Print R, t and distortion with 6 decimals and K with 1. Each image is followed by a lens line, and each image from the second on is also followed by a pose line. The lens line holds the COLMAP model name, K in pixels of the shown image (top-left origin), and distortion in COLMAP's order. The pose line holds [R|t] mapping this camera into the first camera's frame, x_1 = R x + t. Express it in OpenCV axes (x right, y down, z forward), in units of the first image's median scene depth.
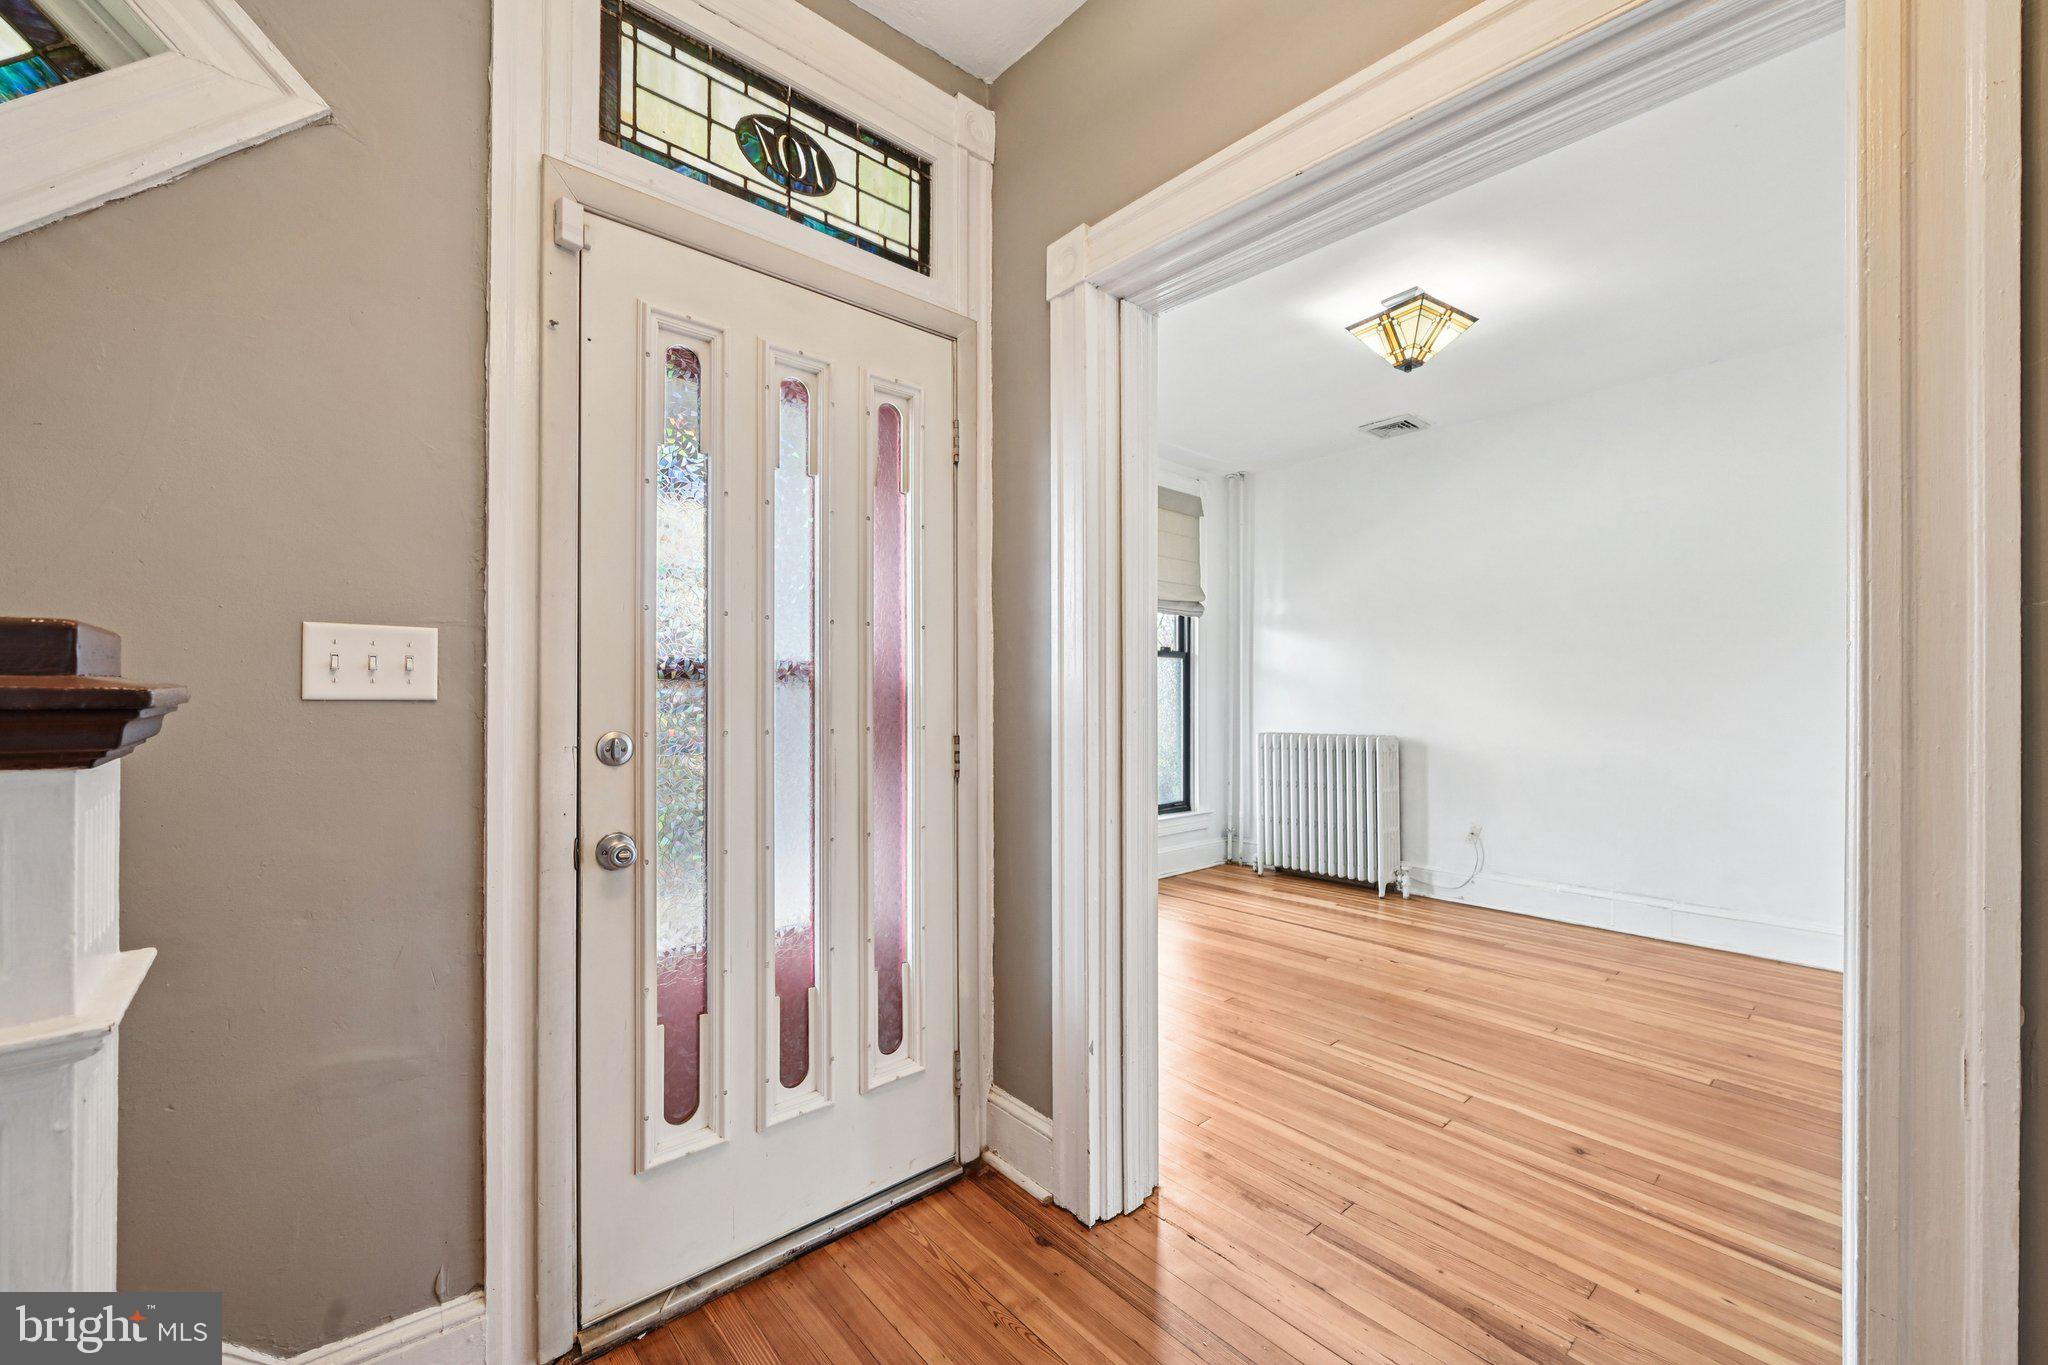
lens RADIAL K [[805.2, 0, 1027.6], [0, 805.2, 688.4], [0, 0, 1]] dist [-0.003346, 0.000447]
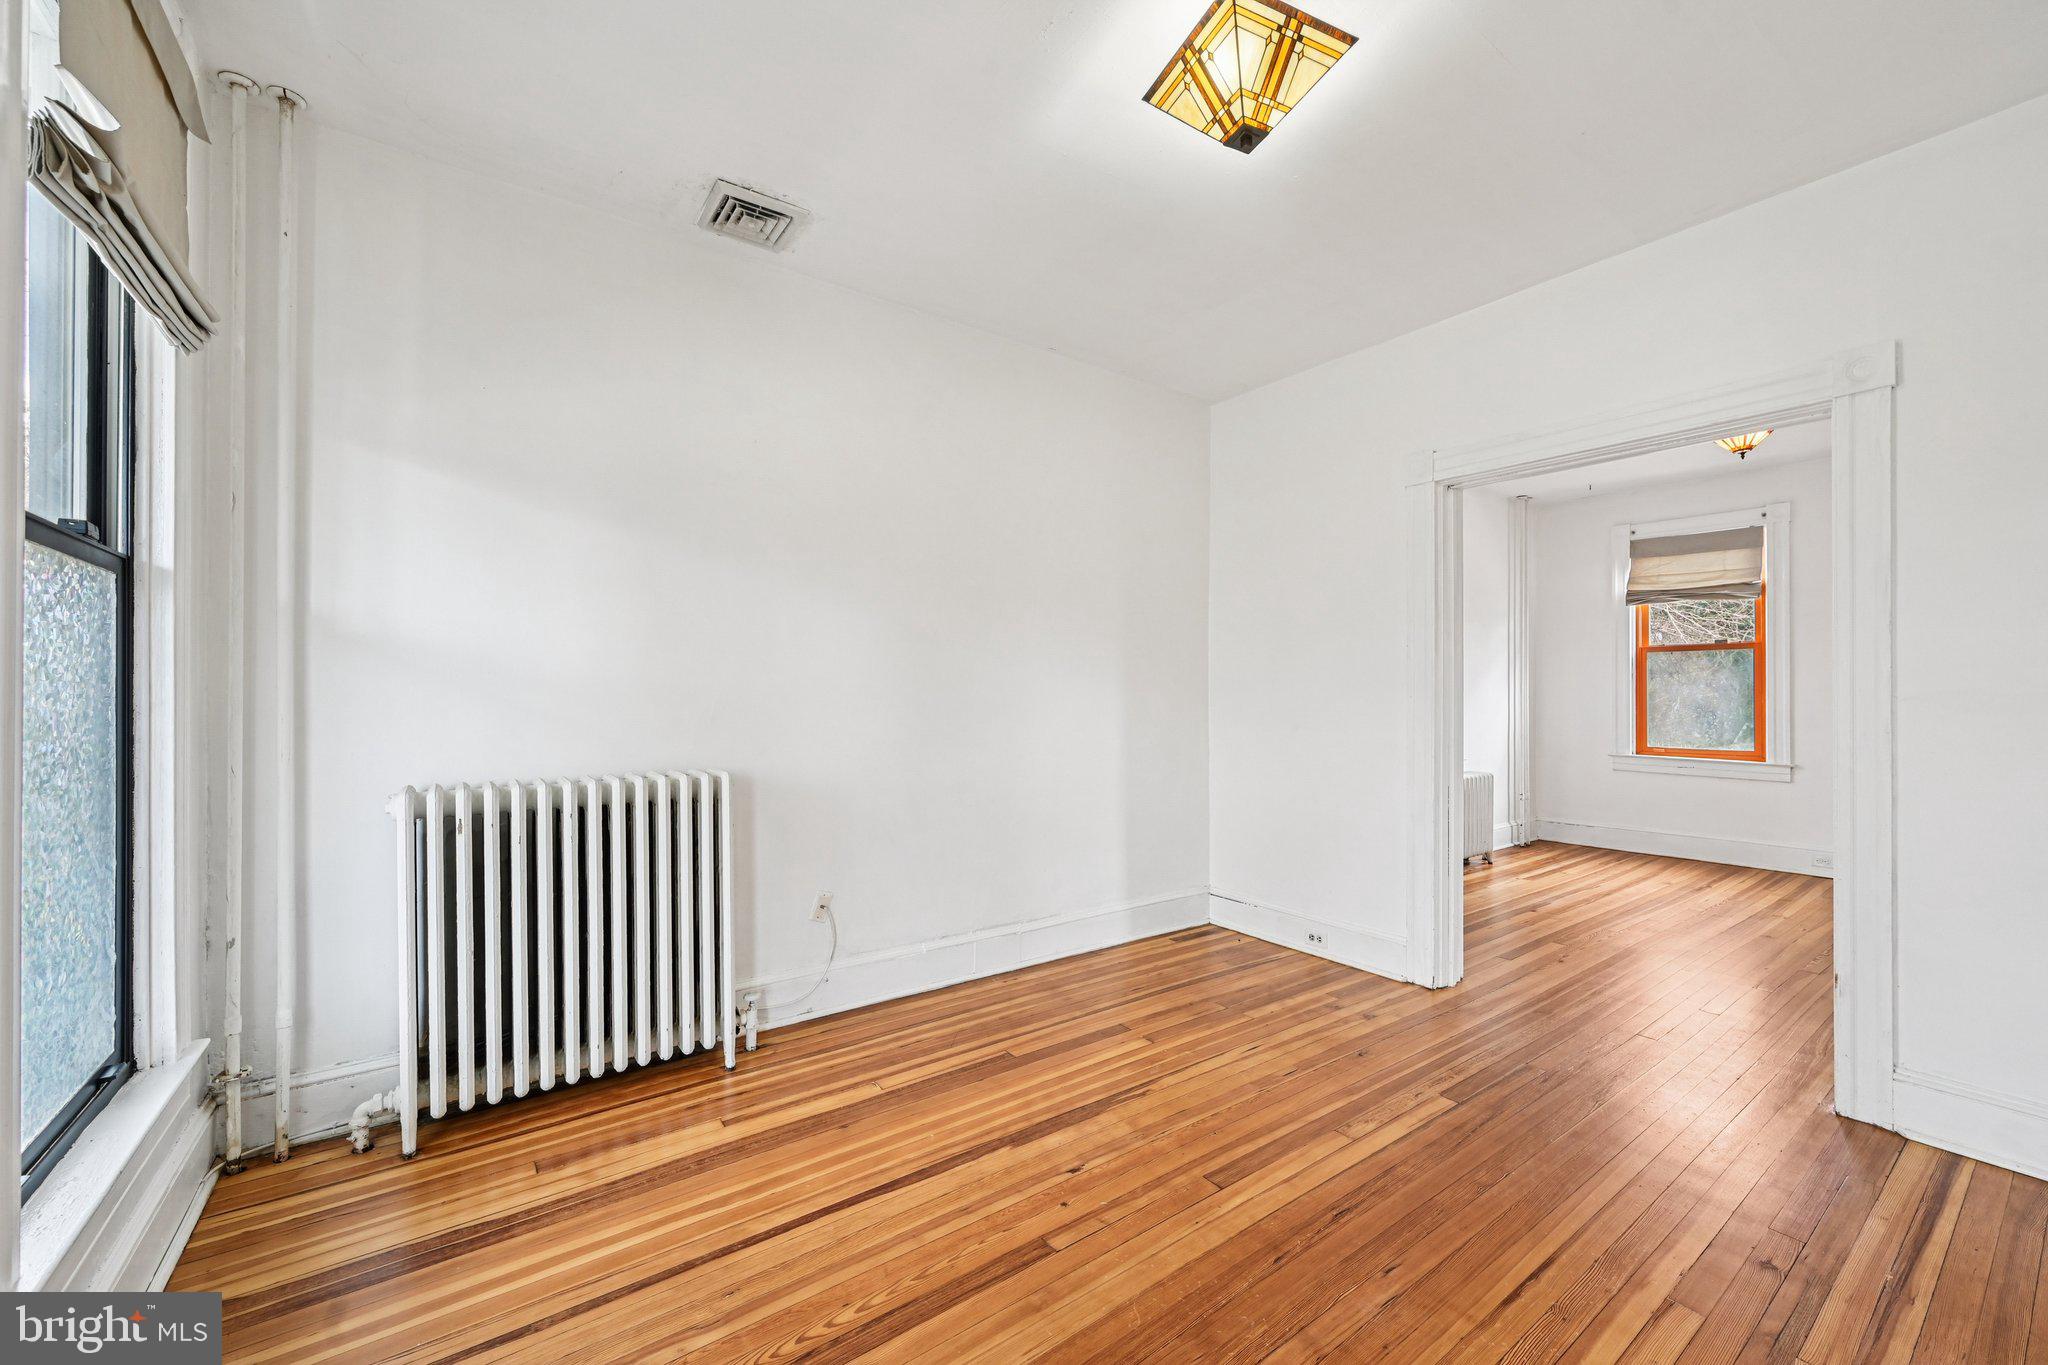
lens RADIAL K [[805.2, 0, 1040.4], [0, 805.2, 695.1], [0, 0, 1]] dist [-0.003346, 0.000447]
pose [[0.093527, -0.001922, 0.995615, -0.171753], [-0.011282, 0.999932, 0.002990, 0.008300], [-0.995553, -0.011512, 0.093499, 1.556063]]
